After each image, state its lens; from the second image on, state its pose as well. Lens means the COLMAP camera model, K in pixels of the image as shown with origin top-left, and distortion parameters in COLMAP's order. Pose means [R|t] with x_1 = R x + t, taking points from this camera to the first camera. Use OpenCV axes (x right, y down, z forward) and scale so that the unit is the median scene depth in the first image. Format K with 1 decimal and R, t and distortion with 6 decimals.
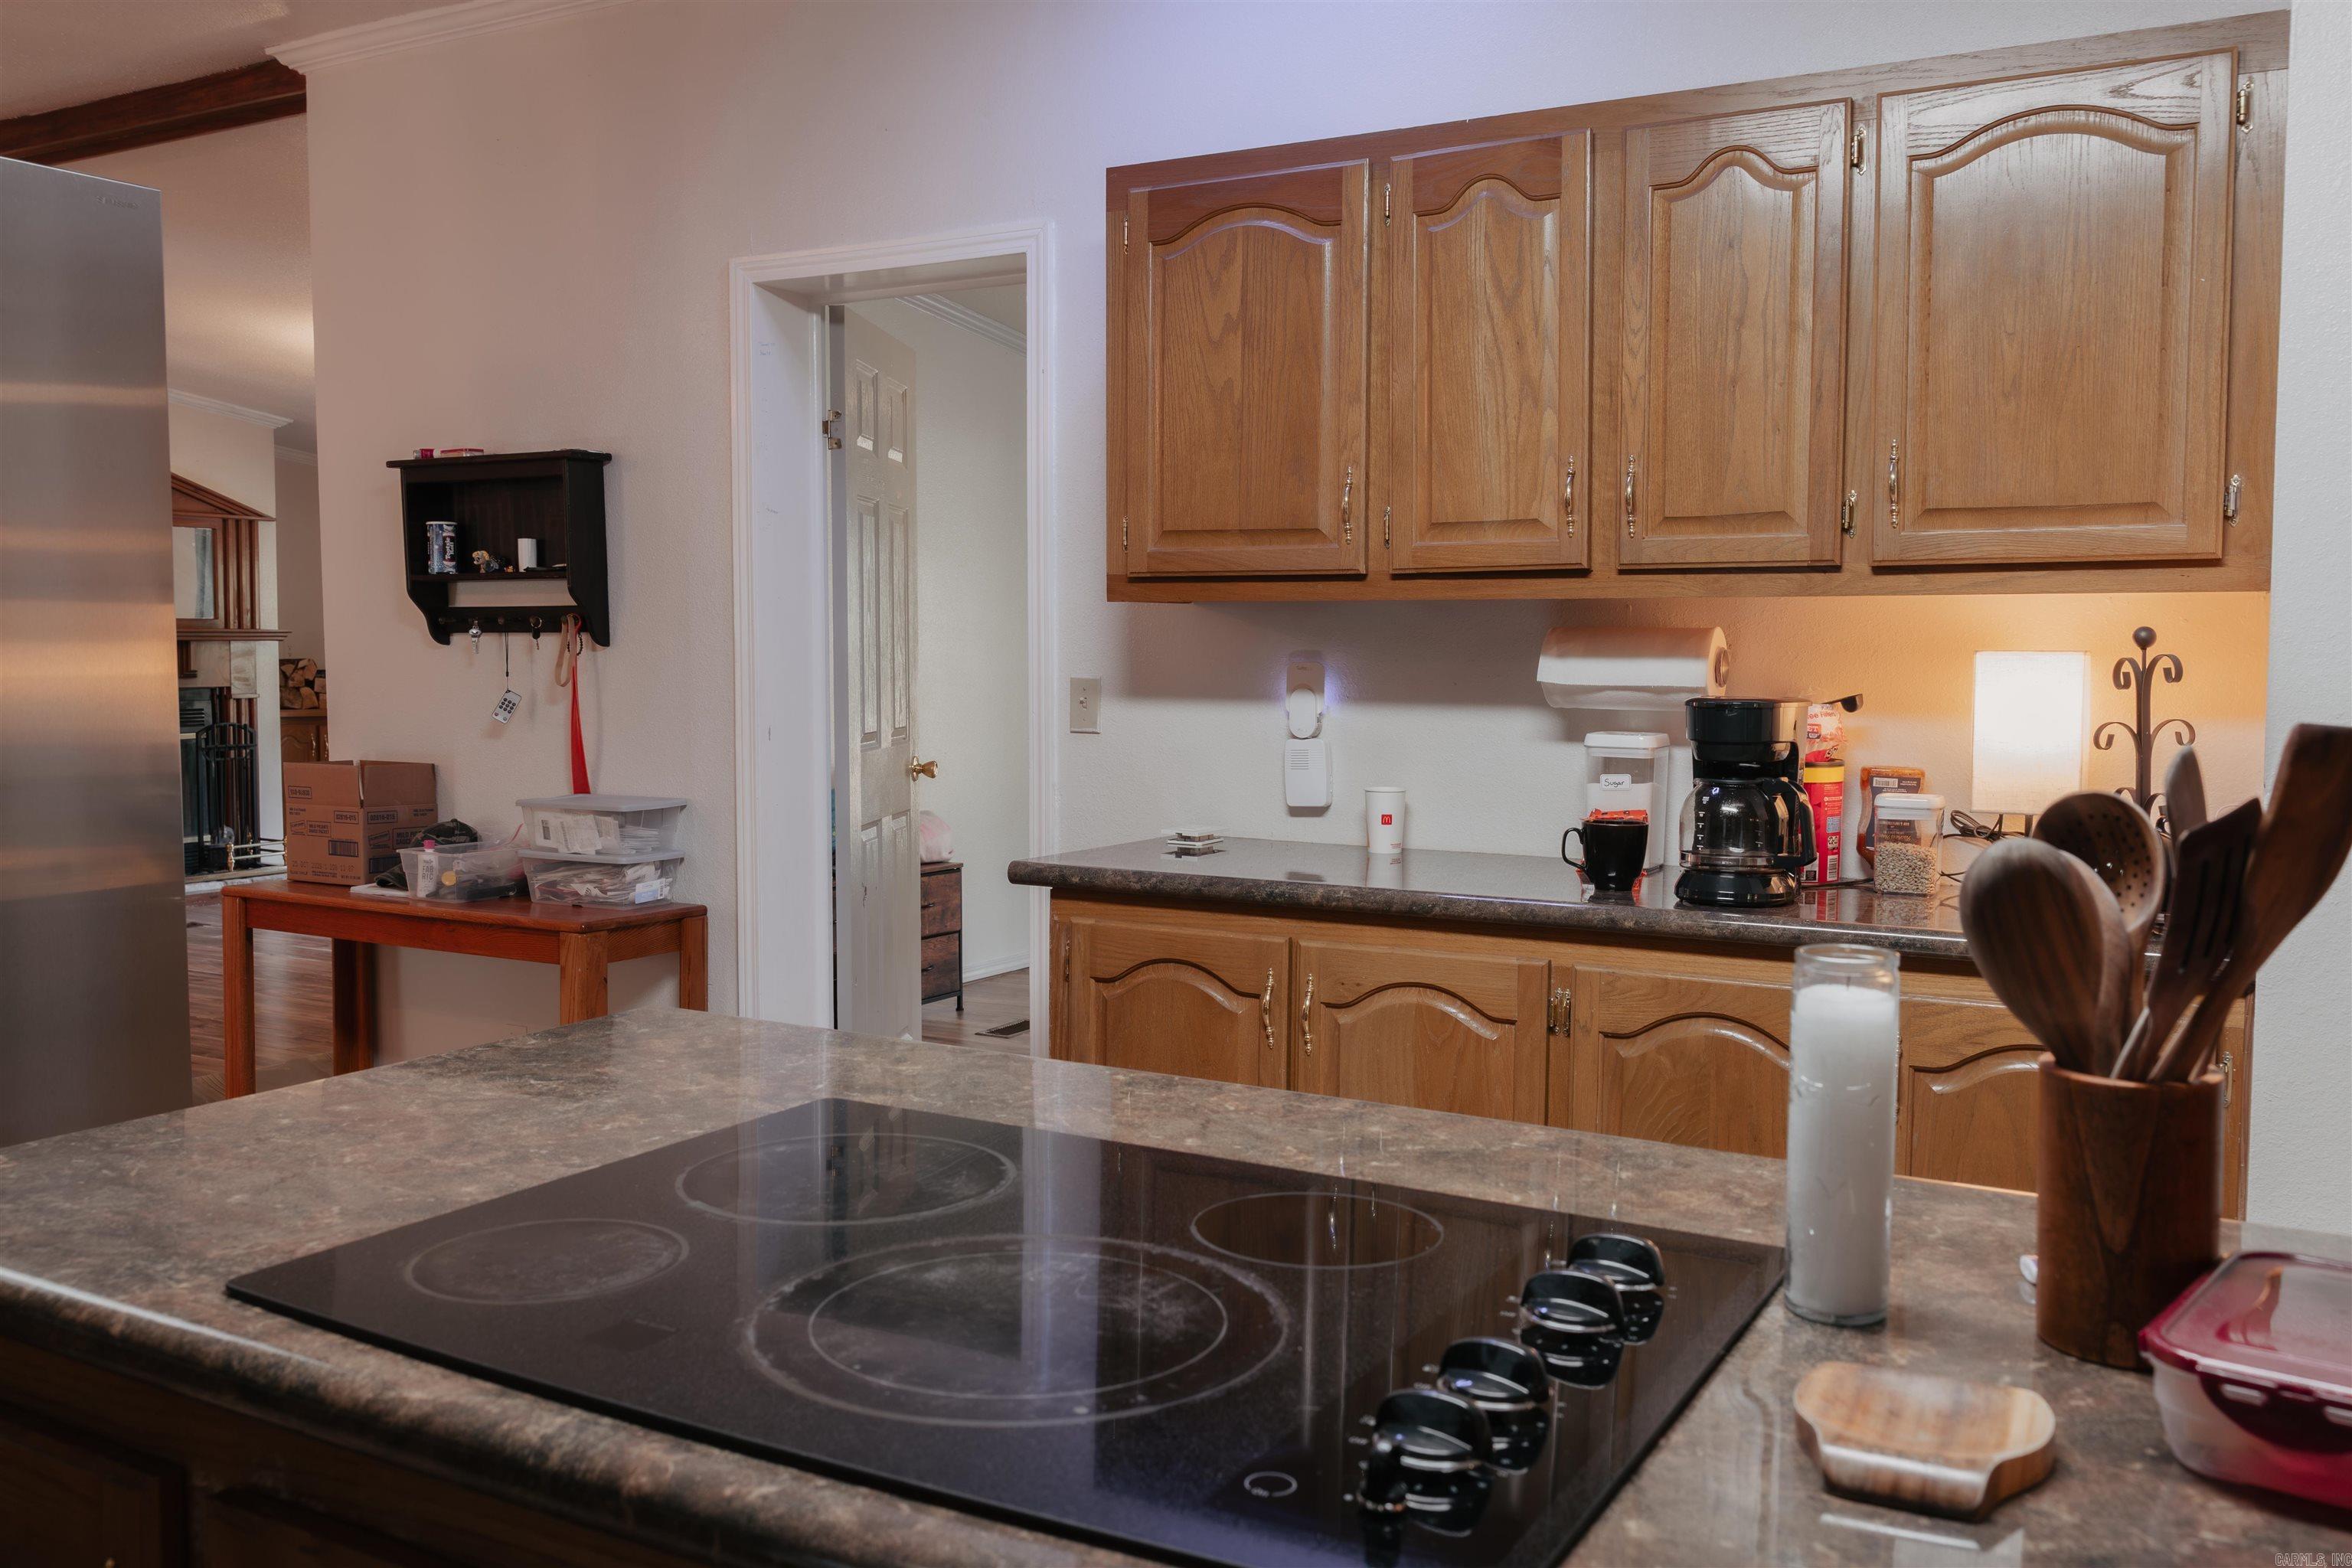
lens RADIAL K [[1990.9, 0, 1178.1], [0, 1990.9, 782.5], [0, 0, 1]] dist [0.001832, -0.005615]
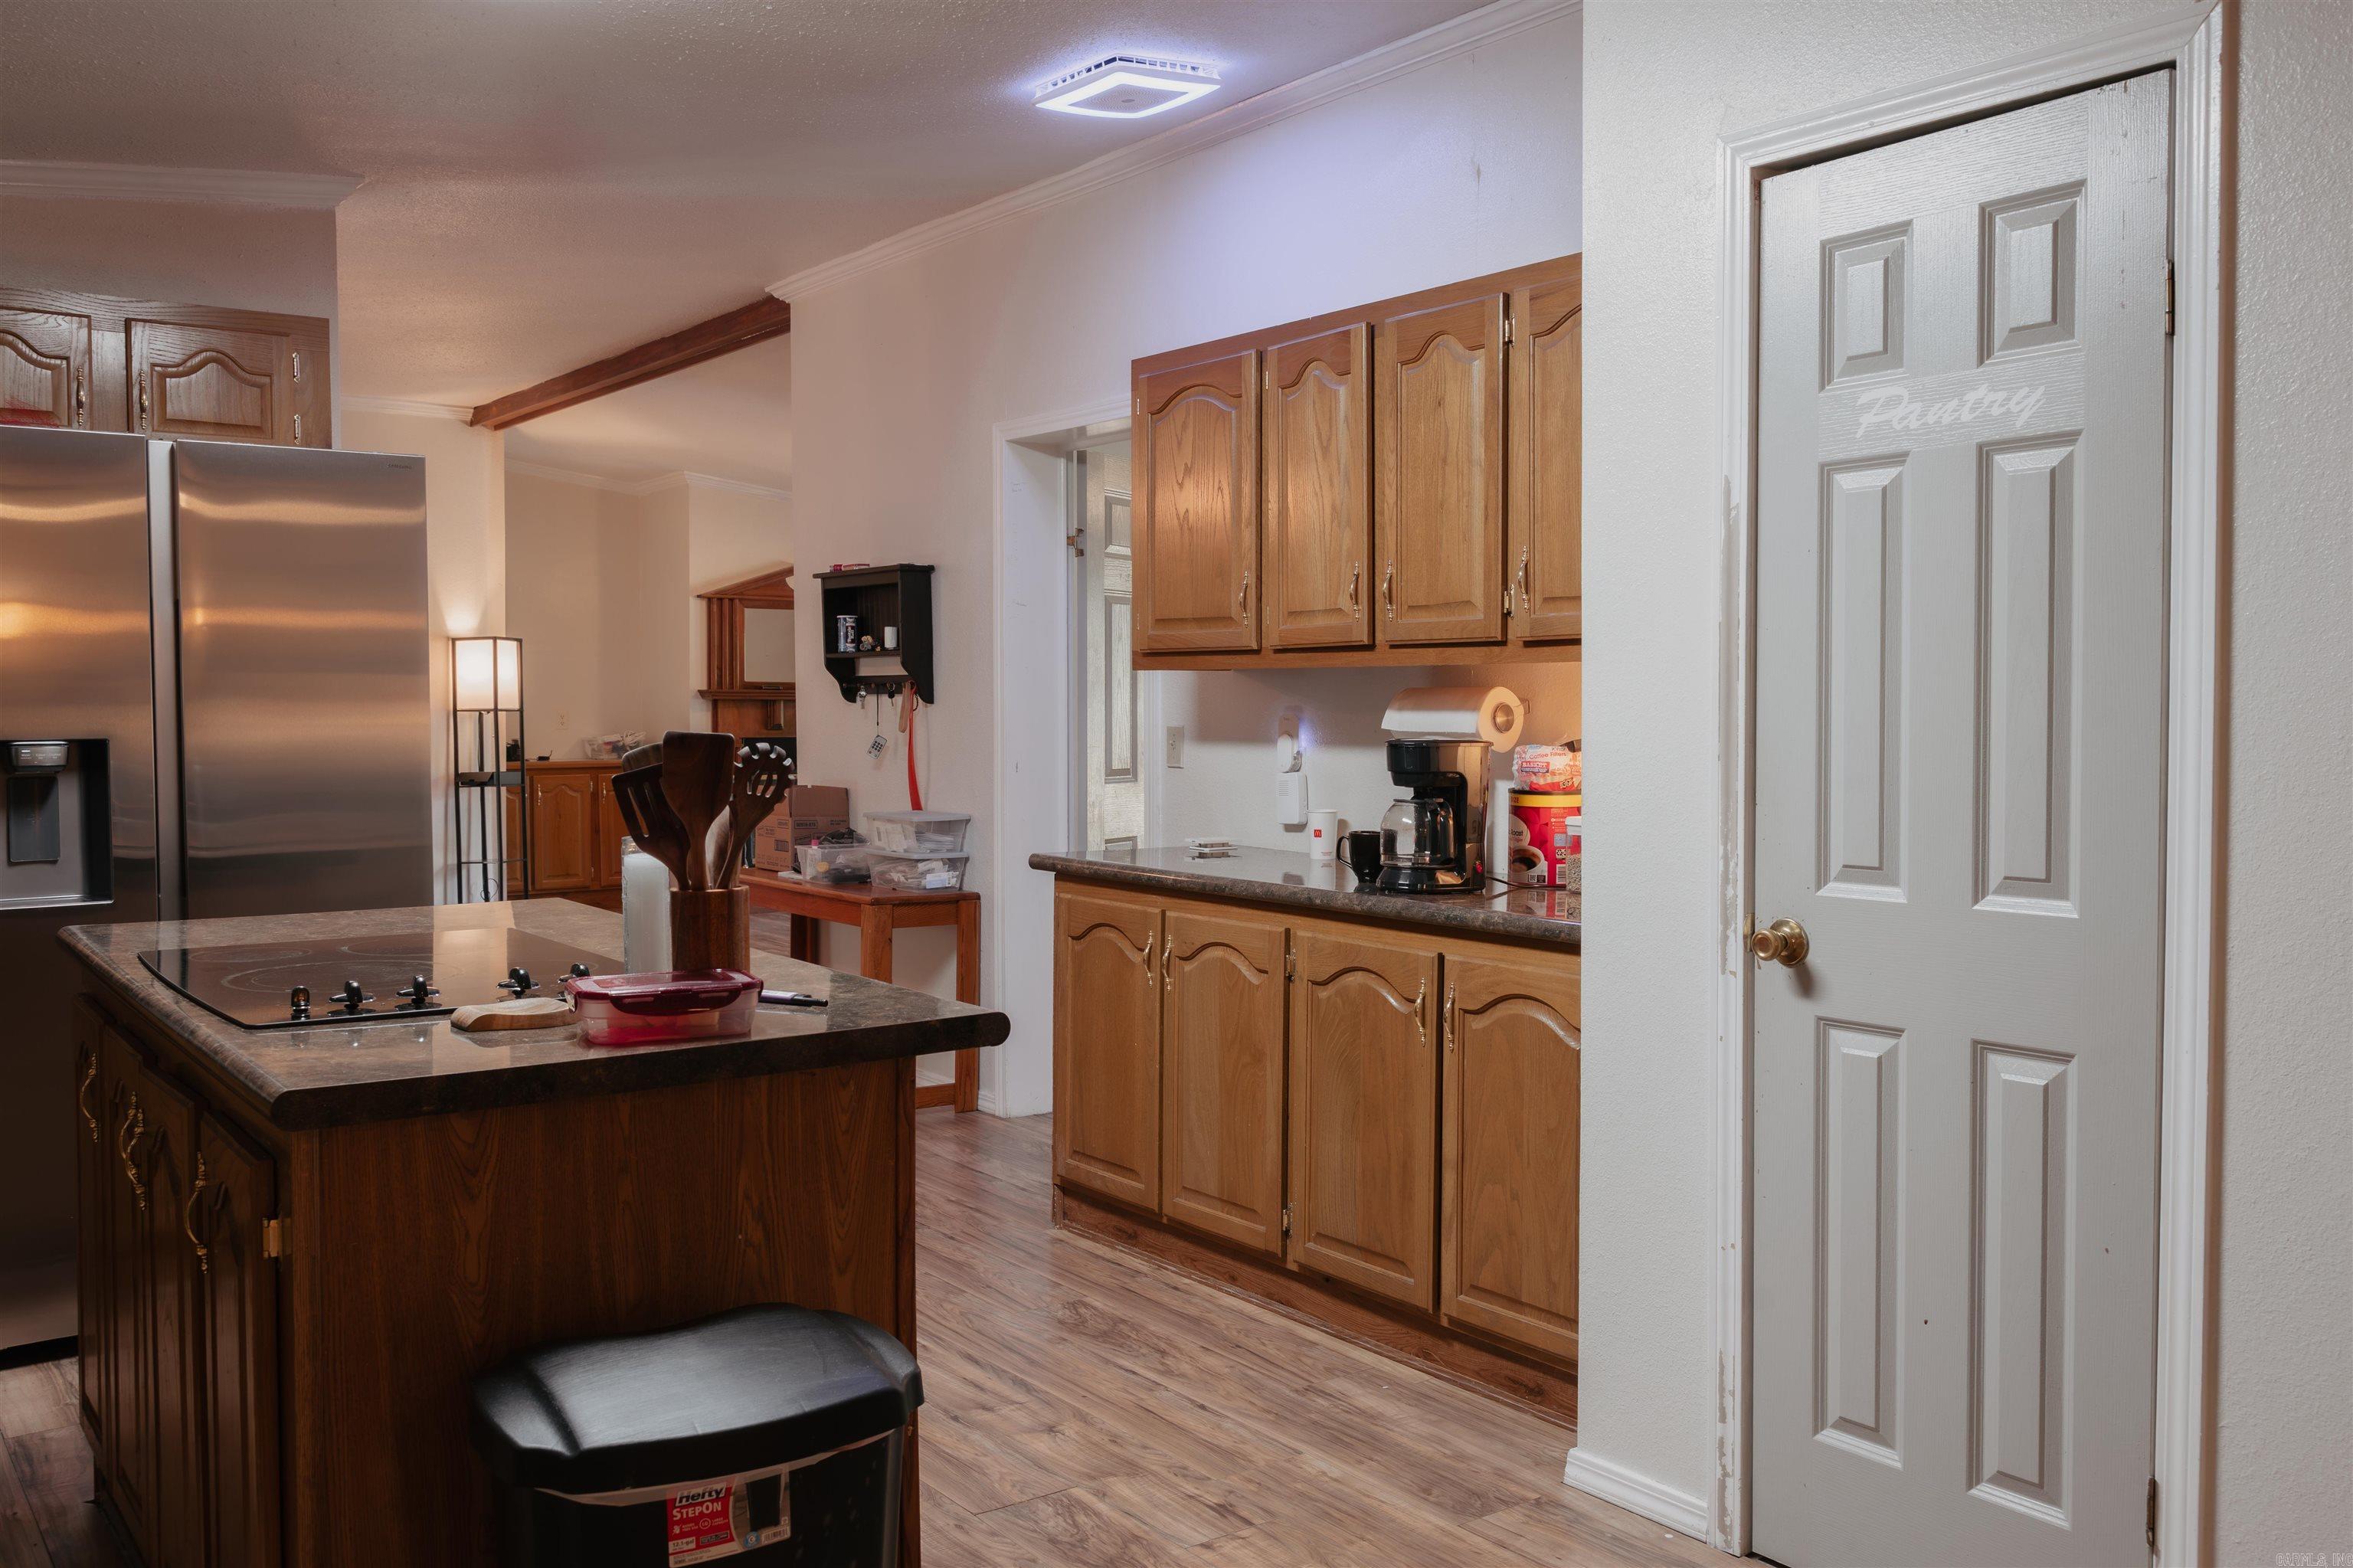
lens RADIAL K [[1991.8, 0, 1176.9], [0, 1991.8, 788.1], [0, 0, 1]] dist [0.001832, -0.005615]
pose [[0.912298, 0.014079, -0.409285, 0.446078], [-0.024333, 0.999507, -0.019858, 0.013874], [0.408803, 0.028076, 0.912191, -0.196455]]
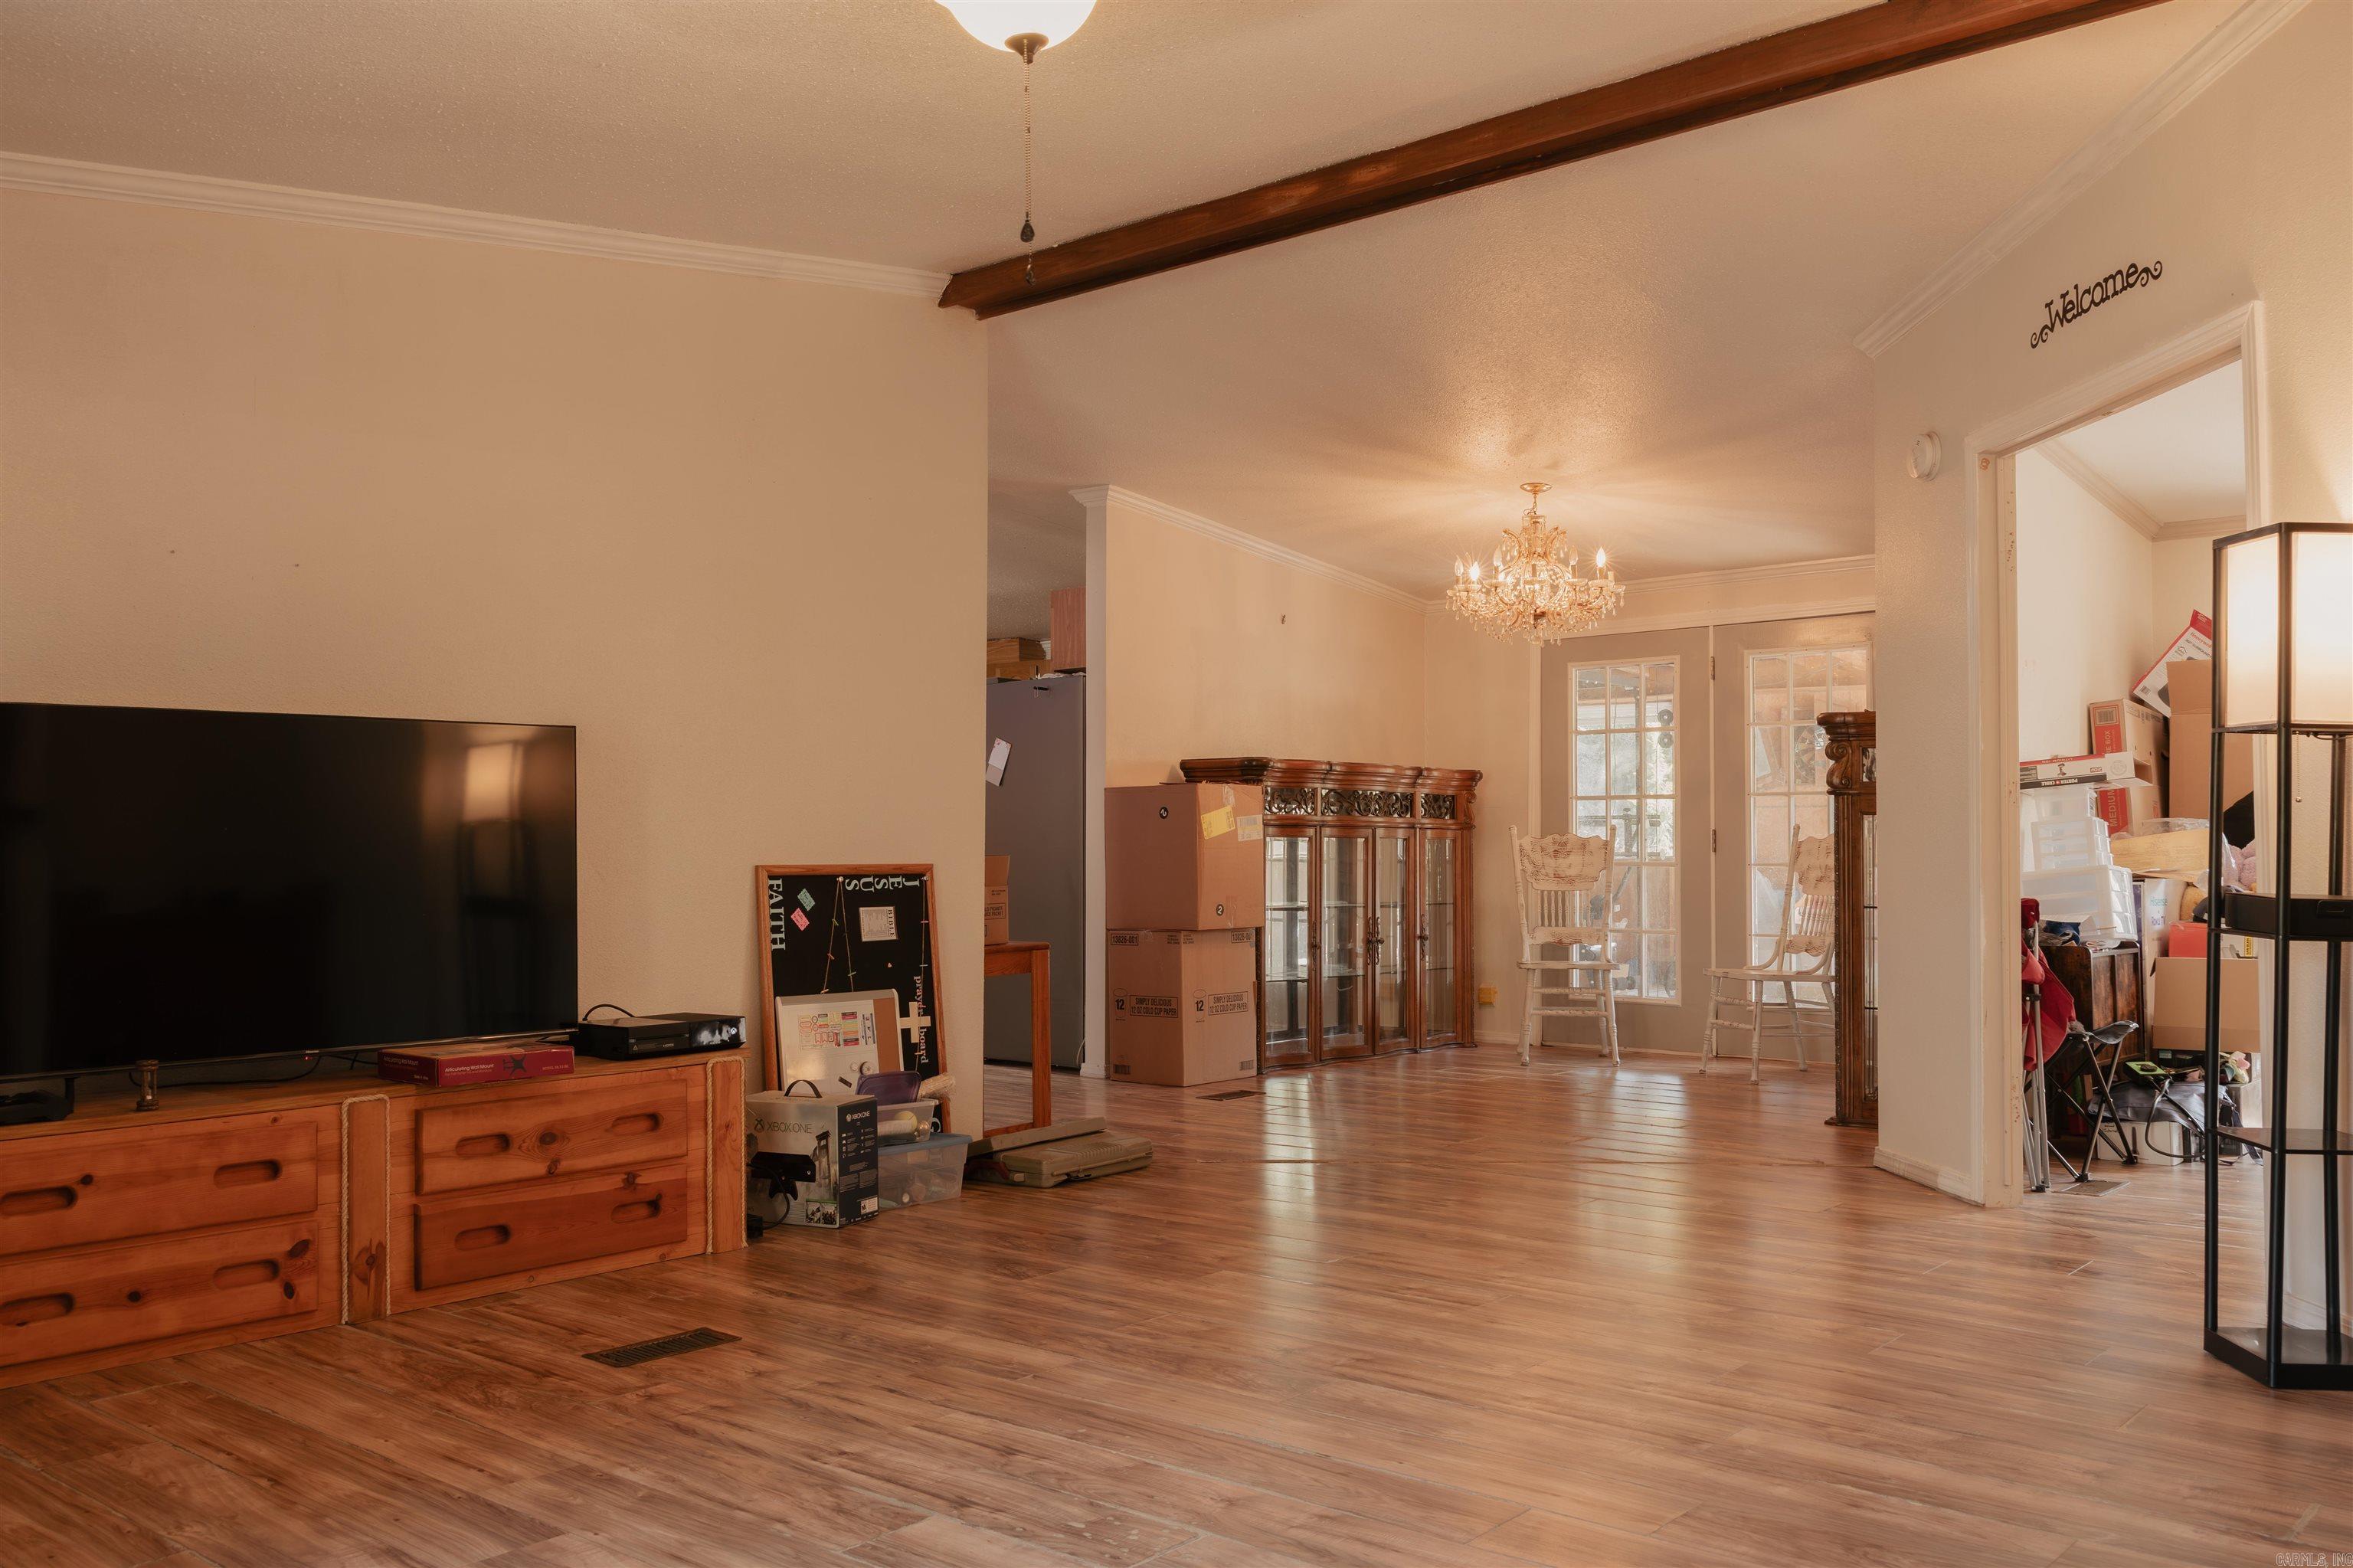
lens RADIAL K [[1991.8, 0, 1177.7], [0, 1991.8, 775.3], [0, 0, 1]] dist [0.001832, -0.005615]
pose [[-0.975920, -0.012455, 0.217775, -0.924598], [0.002400, 0.997695, 0.067817, -0.137537], [-0.218117, 0.066707, -0.973640, 2.431460]]
